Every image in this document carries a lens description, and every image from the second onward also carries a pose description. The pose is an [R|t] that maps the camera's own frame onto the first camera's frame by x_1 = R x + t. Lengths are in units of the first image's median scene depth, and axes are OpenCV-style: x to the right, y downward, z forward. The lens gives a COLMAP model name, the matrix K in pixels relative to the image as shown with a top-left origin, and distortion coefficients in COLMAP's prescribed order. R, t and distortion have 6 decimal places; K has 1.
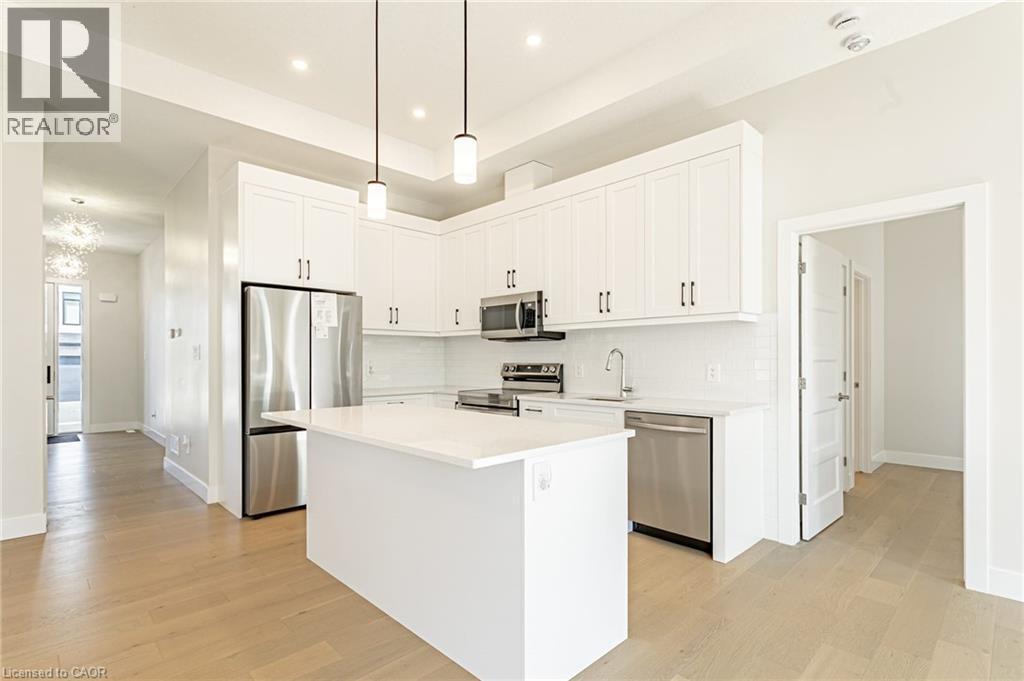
lens RADIAL K [[498.4, 0, 509.4], [0, 498.4, 361.6], [0, 0, 1]] dist [0.003702, 0.000804]
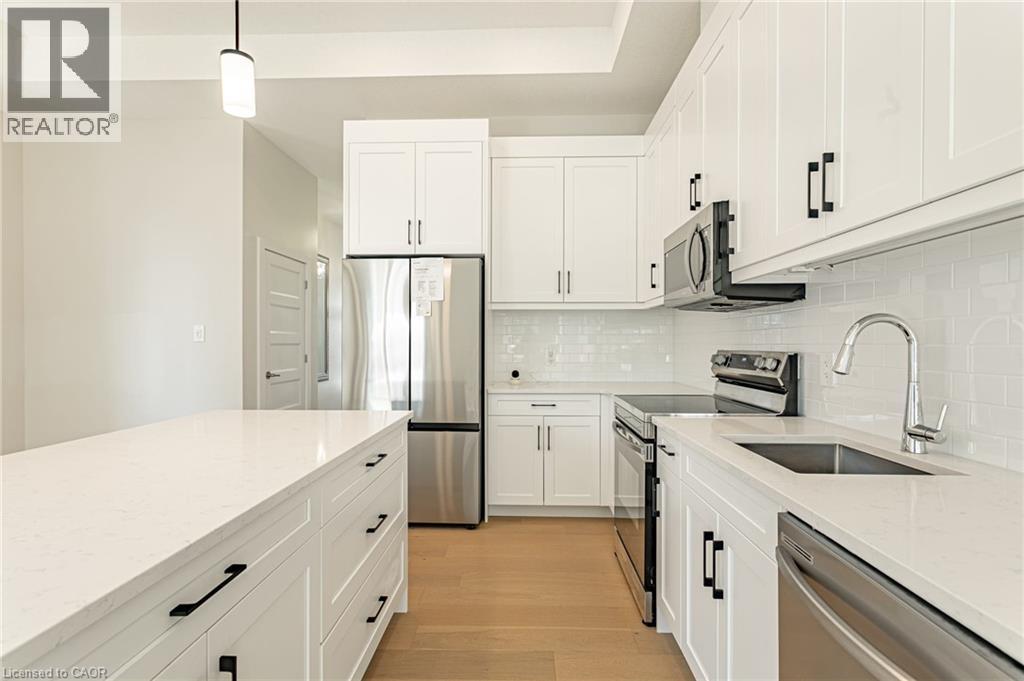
lens RADIAL K [[494.3, 0, 512.9], [0, 494.3, 344.4], [0, 0, 1]] dist [-0.000289, 0.000939]
pose [[0.694855, 0.003014, -0.719143, 0.261181], [-0.004104, 0.999992, 0.000225, -0.002874], [0.719138, 0.002795, 0.694862, 0.518510]]
